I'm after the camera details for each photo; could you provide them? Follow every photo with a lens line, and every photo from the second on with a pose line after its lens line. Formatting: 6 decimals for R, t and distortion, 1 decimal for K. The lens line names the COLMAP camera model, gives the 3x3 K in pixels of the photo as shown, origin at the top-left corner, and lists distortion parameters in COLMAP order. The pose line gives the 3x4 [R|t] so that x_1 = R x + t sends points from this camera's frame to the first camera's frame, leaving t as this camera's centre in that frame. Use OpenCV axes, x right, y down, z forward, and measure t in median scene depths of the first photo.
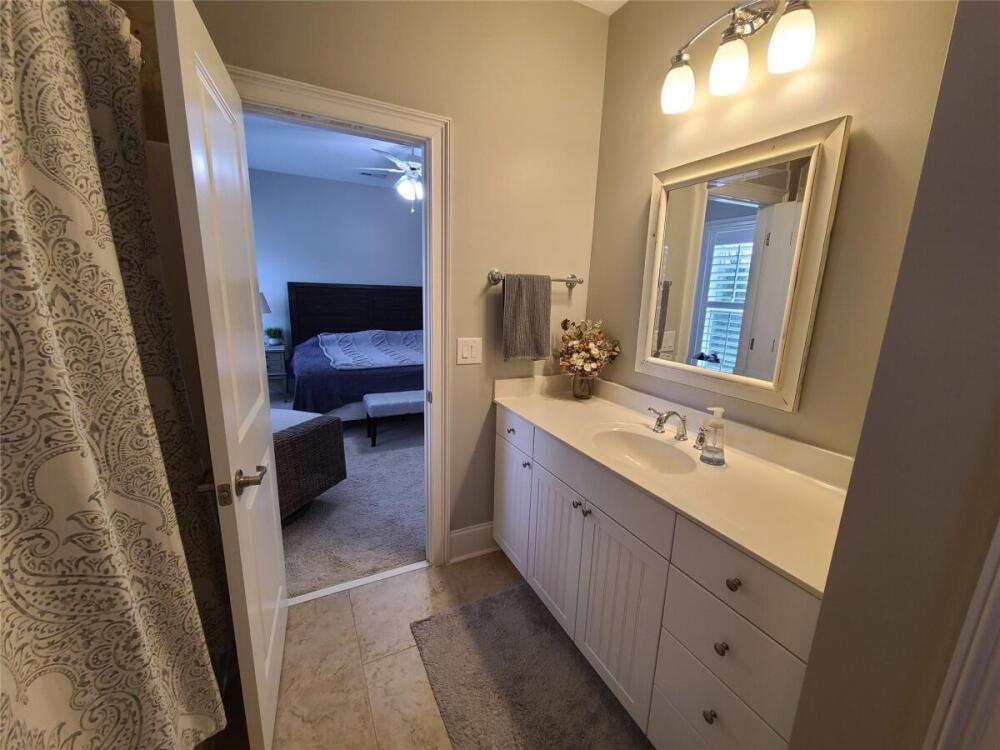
lens RADIAL K [[410.4, 0, 504.9], [0, 410.4, 380.0], [0, 0, 1]] dist [0.001791, -0.001426]
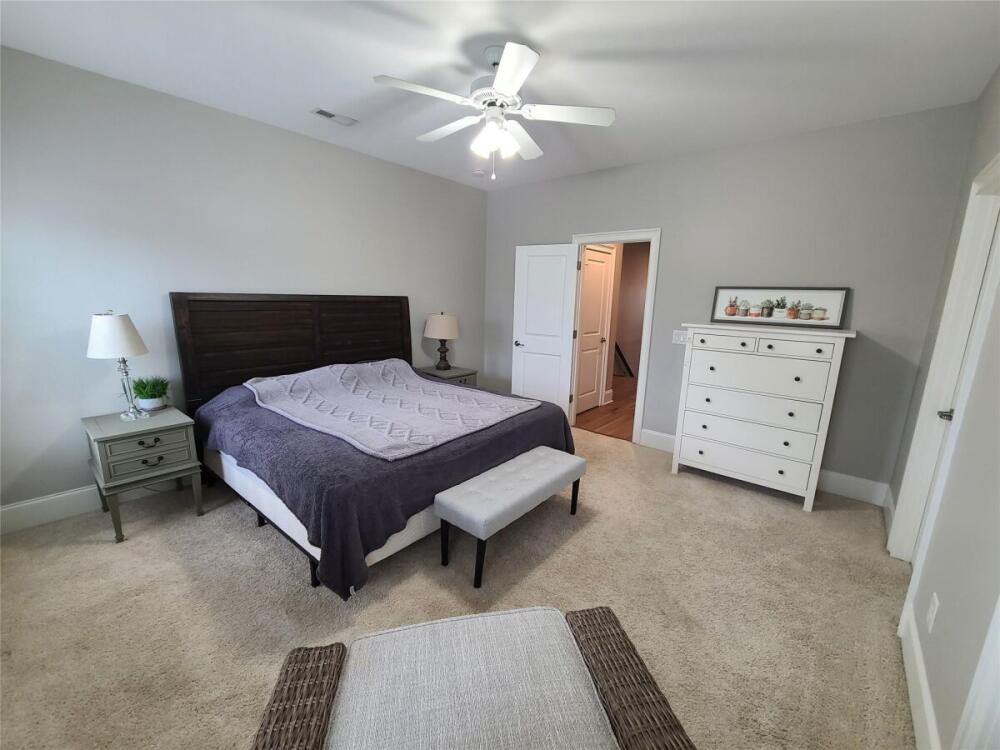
lens RADIAL K [[410.4, 0, 499.9], [0, 410.4, 381.7], [0, 0, 1]] dist [0.001791, -0.001426]
pose [[0.917493, -0.096550, 0.385855, -0.349097], [0.092621, 0.995285, 0.028808, -0.095830], [-0.386817, 0.009308, 0.922110, 0.325977]]
